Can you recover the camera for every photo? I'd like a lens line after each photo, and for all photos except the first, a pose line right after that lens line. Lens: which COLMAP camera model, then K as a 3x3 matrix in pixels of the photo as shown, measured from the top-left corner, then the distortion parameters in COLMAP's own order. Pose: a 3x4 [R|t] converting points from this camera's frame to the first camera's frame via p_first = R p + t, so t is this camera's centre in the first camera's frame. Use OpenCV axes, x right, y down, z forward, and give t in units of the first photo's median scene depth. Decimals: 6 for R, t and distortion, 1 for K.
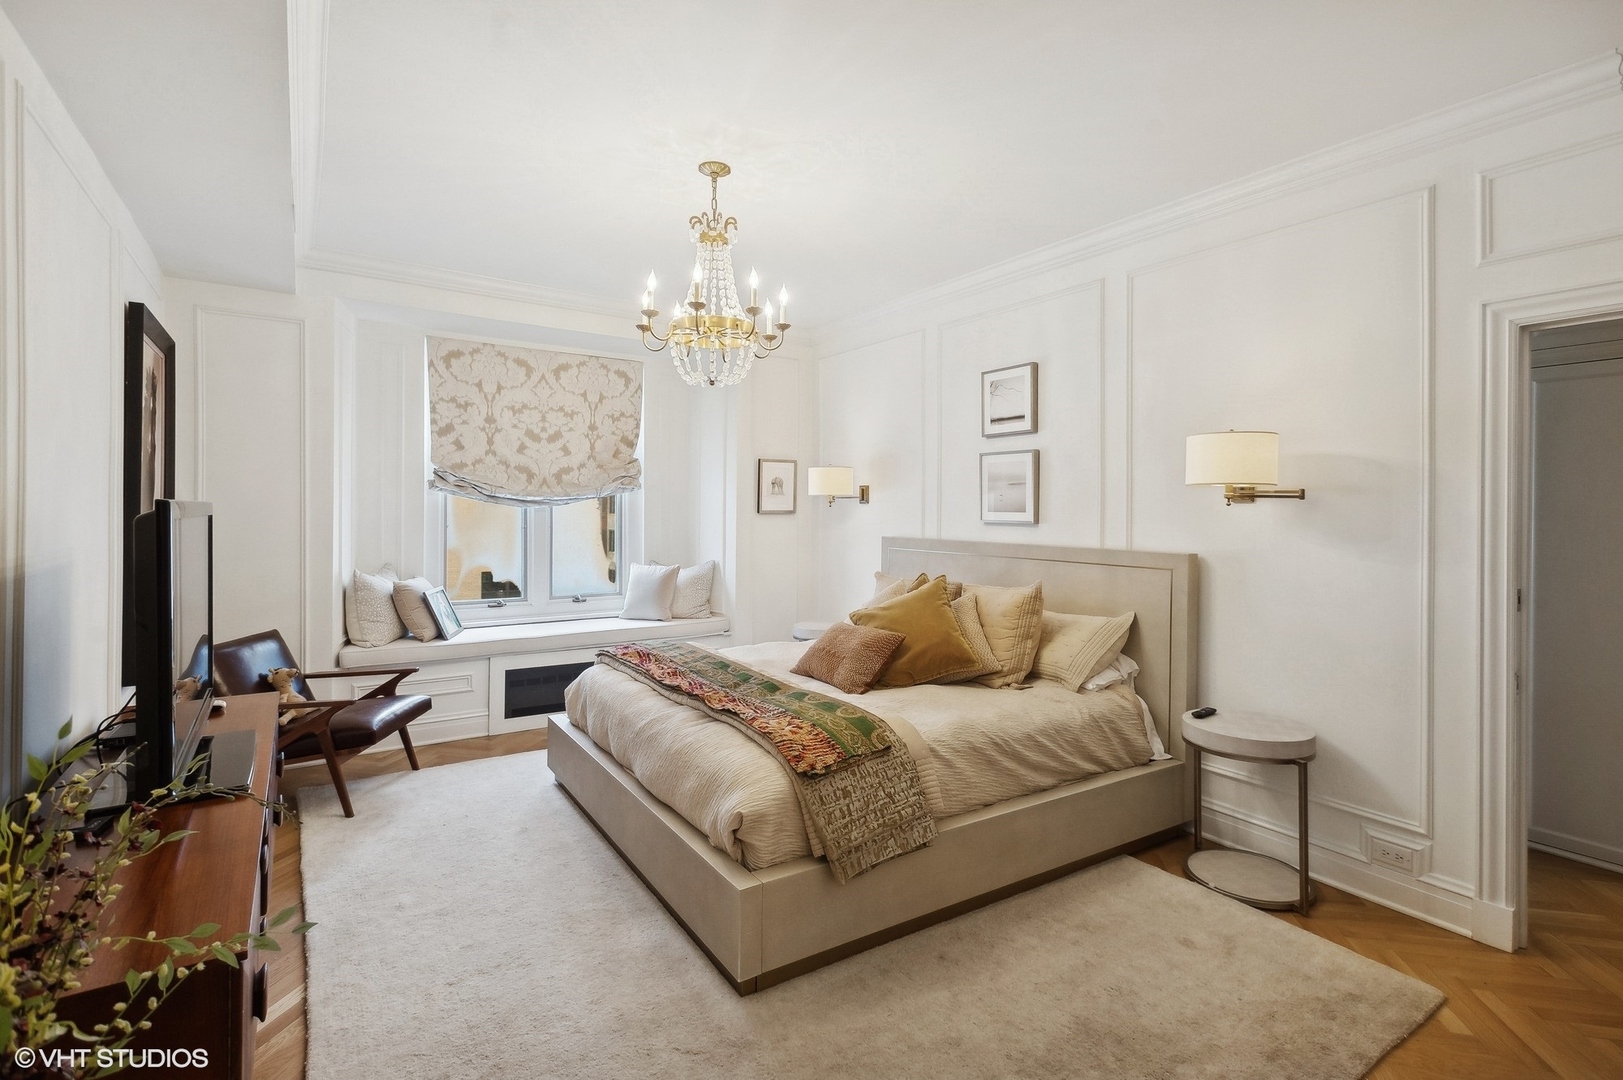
lens RADIAL K [[759.3, 0, 806.8], [0, 759.3, 500.0], [0, 0, 1]] dist [0.013652, -0.000033]
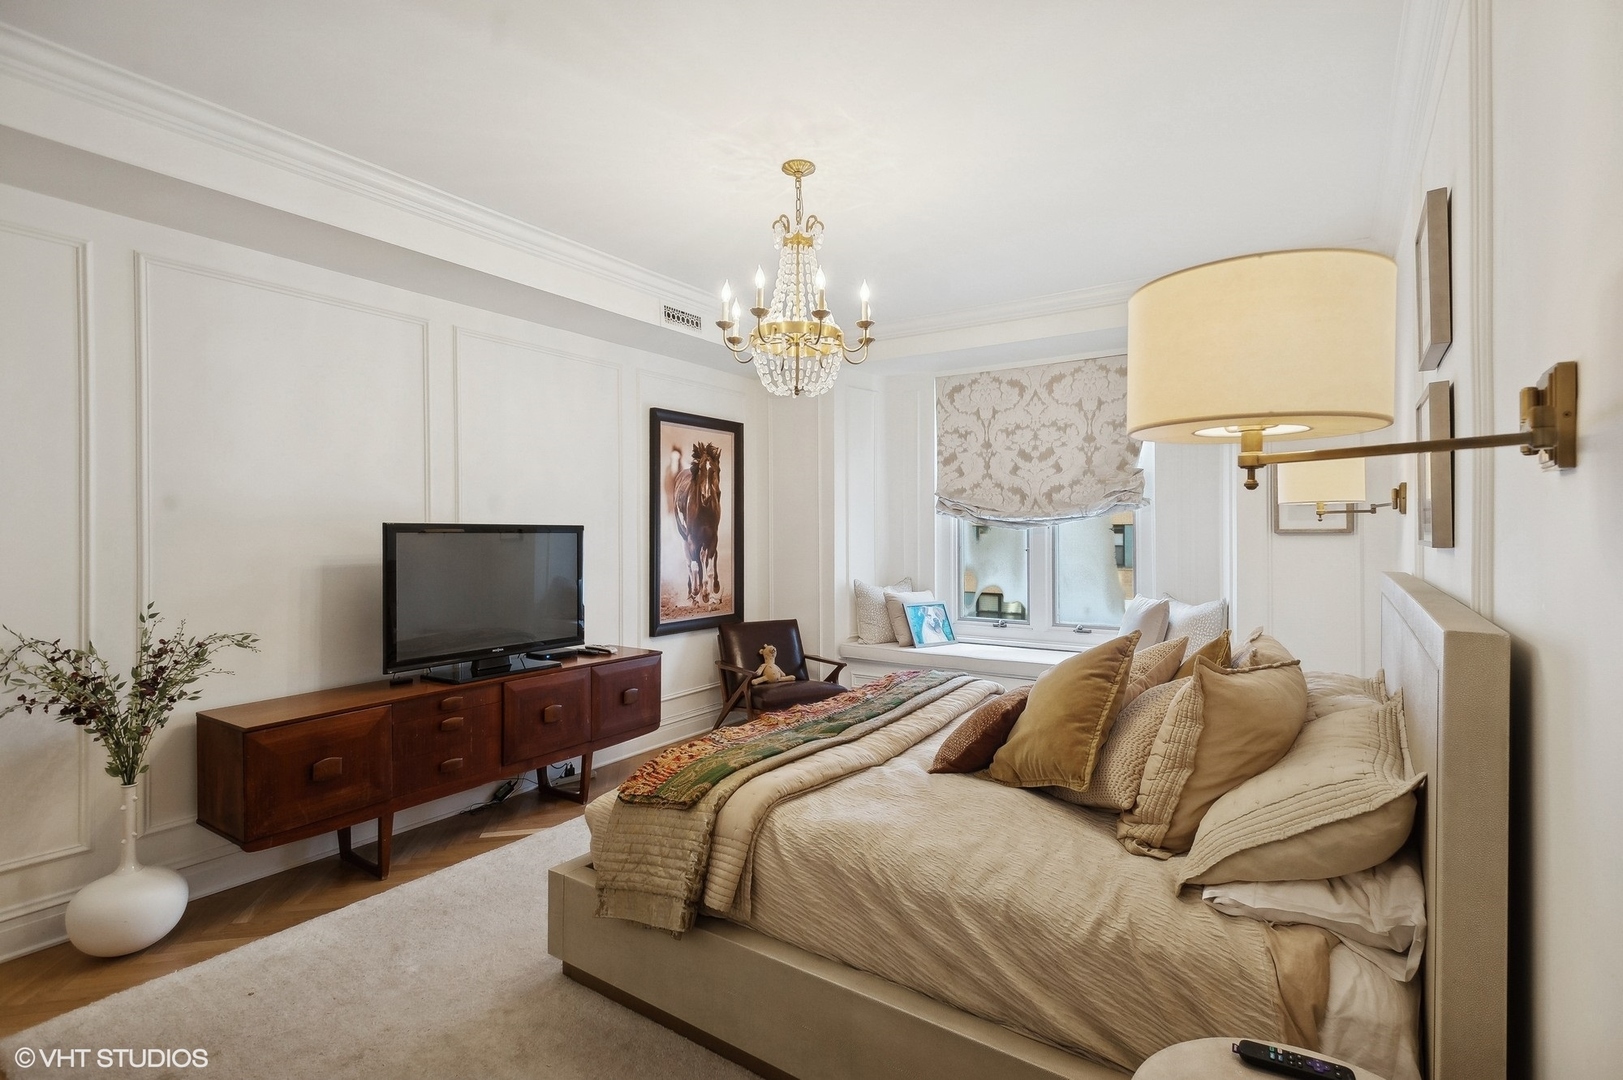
lens RADIAL K [[763.8, 0, 813.8], [0, 763.8, 514.4], [0, 0, 1]] dist [0.011780, -0.000177]
pose [[0.391721, -0.031017, -0.919561, 0.531264], [0.014326, 0.999516, -0.027611, 0.017411], [0.919973, -0.002358, 0.391976, 0.445547]]
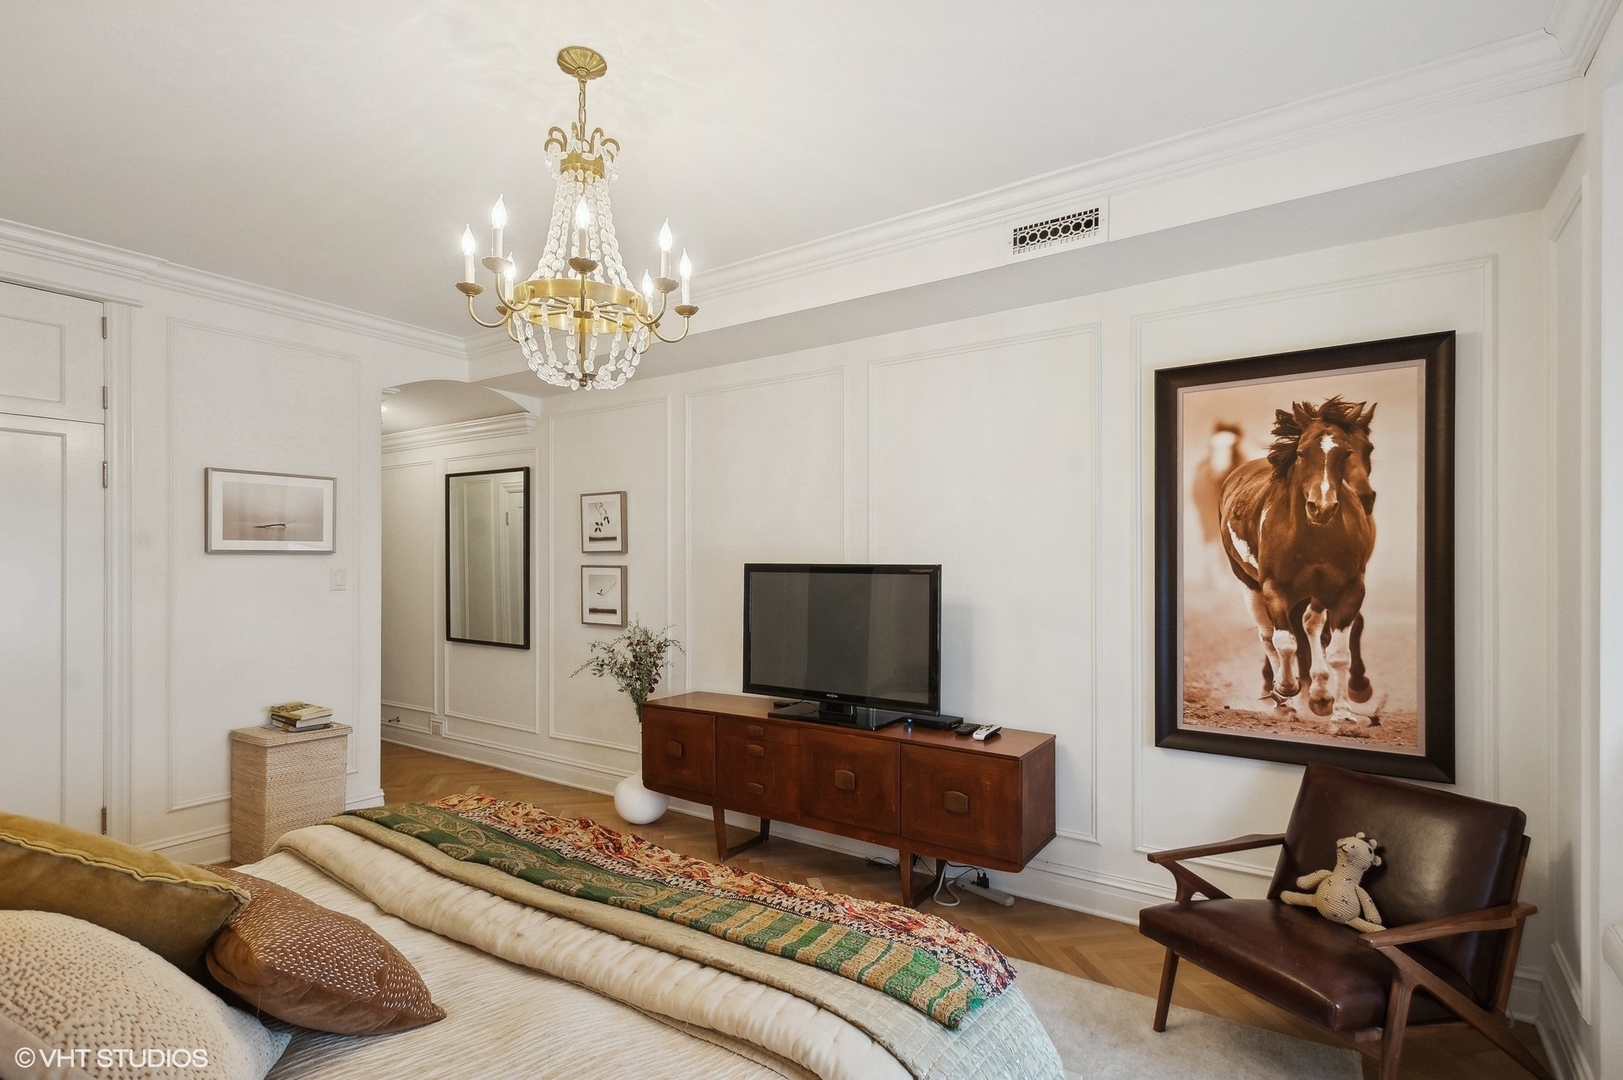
lens RADIAL K [[784.8, 0, 809.3], [0, 784.8, 554.0], [0, 0, 1]] dist [0.002962, 0.000047]
pose [[-0.924644, -0.015290, -0.380526, -0.033542], [-0.006561, 0.999685, -0.024227, 0.009765], [0.380777, -0.019905, -0.924453, 1.194941]]
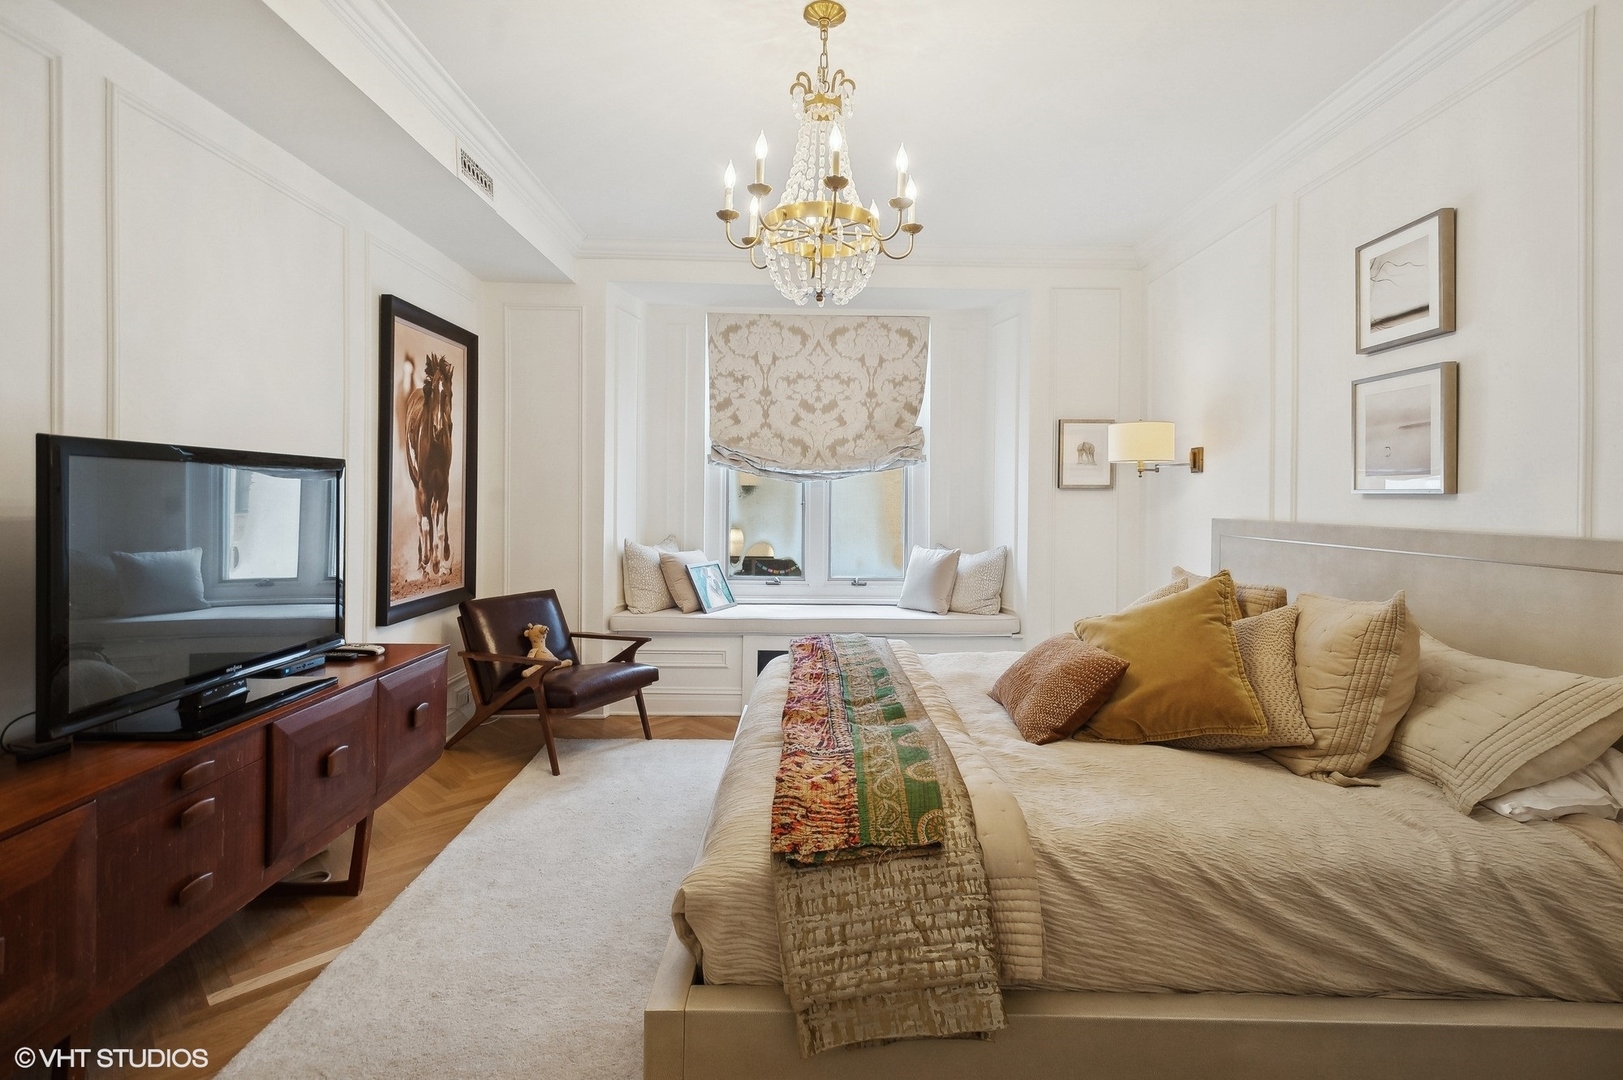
lens RADIAL K [[765.3, 0, 815.7], [0, 765.3, 489.1], [0, 0, 1]] dist [0.013004, -0.005115]
pose [[0.843710, -0.003356, -0.536789, 0.195458], [0.001188, 0.999990, -0.004384, 0.027626], [0.536798, 0.003061, 0.843705, 0.246308]]
